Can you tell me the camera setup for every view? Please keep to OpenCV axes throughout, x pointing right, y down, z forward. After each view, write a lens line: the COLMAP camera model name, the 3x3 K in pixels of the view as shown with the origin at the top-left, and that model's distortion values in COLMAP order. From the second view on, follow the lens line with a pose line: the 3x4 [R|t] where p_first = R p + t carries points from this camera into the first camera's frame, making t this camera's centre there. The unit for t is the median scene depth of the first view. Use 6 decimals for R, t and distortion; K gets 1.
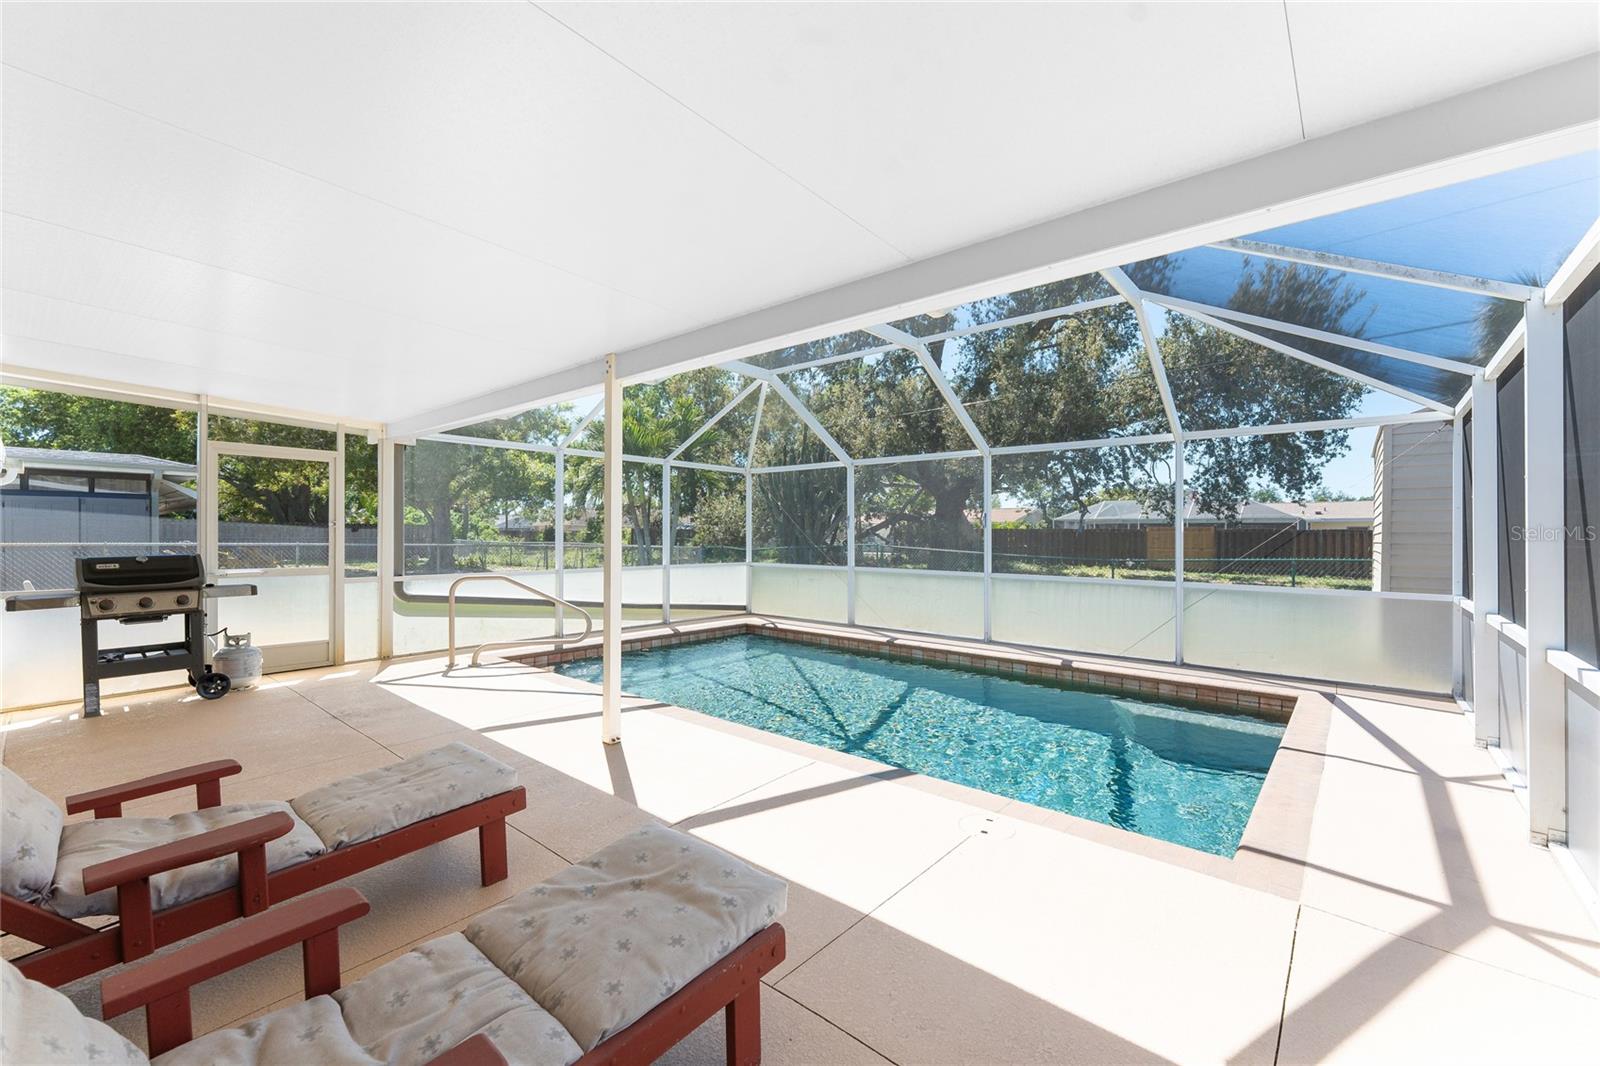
lens RADIAL K [[657.7, 0, 798.9], [0, 657.7, 525.2], [0, 0, 1]] dist [-0.003954, -0.000196]
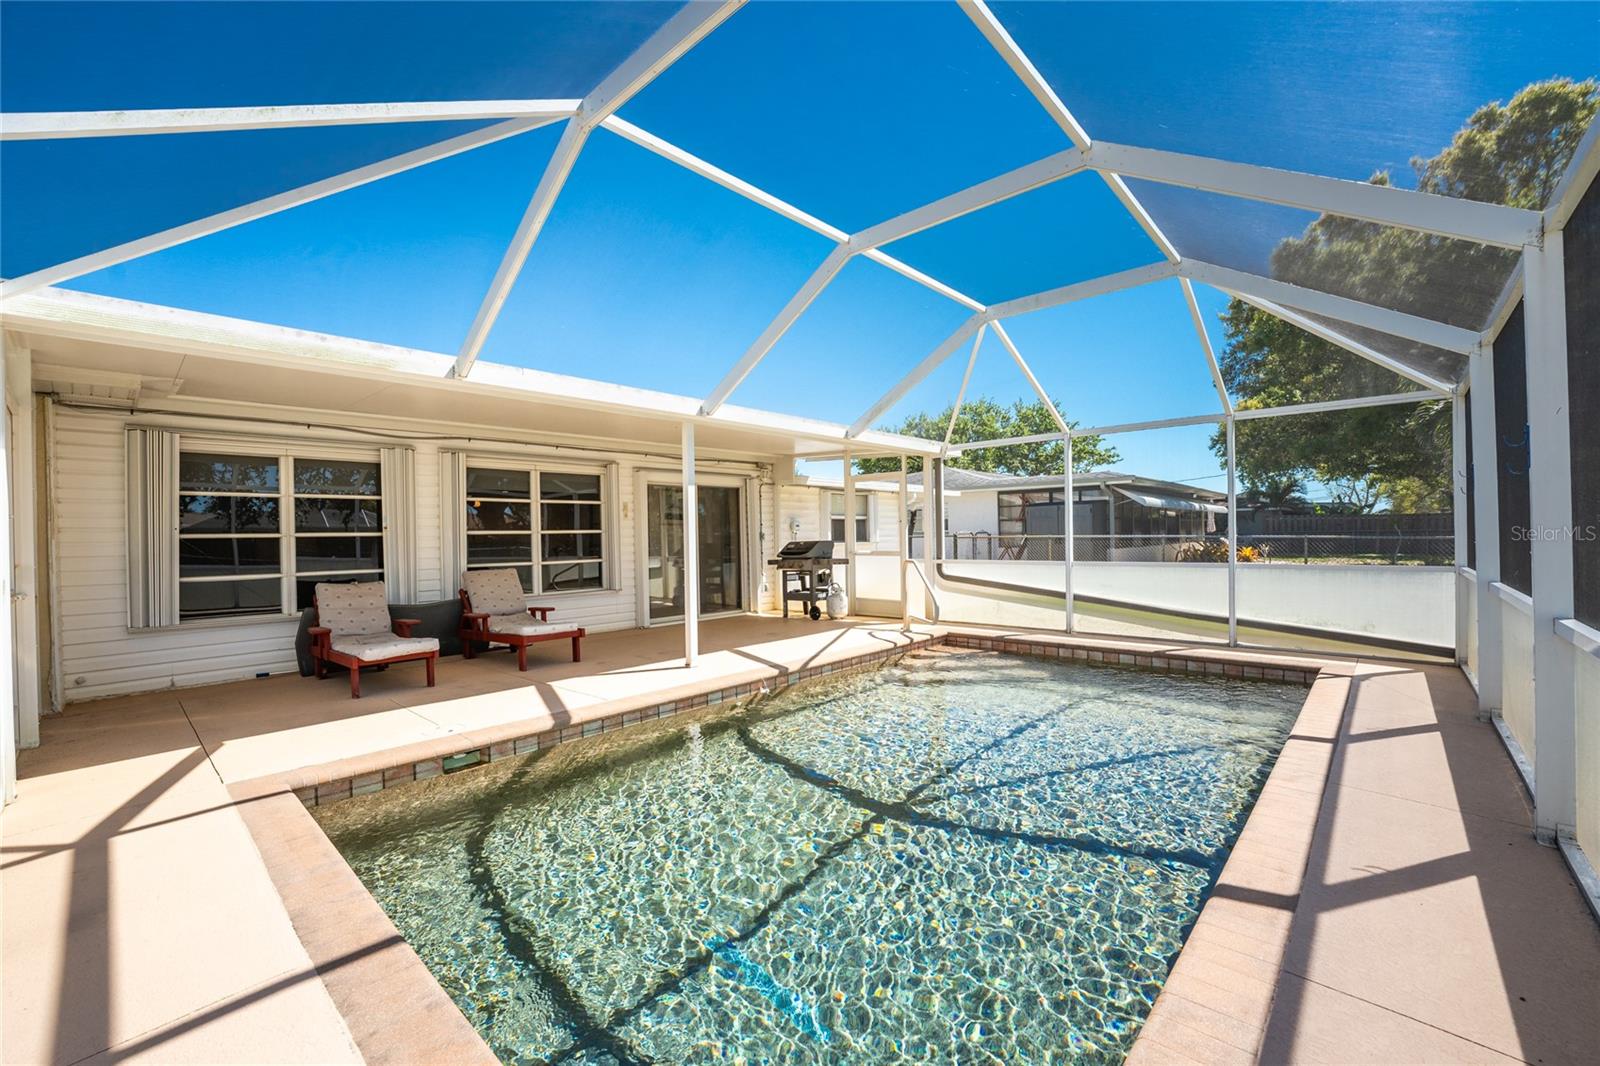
lens RADIAL K [[664.6, 0, 800.0], [0, 664.6, 533.0], [0, 0, 1]] dist [-0.019077, 0.000072]
pose [[-0.044503, -0.007707, -0.998980, 0.741280], [0.031426, 0.999465, -0.009111, 0.029698], [0.998515, -0.031799, -0.044237, 0.811692]]
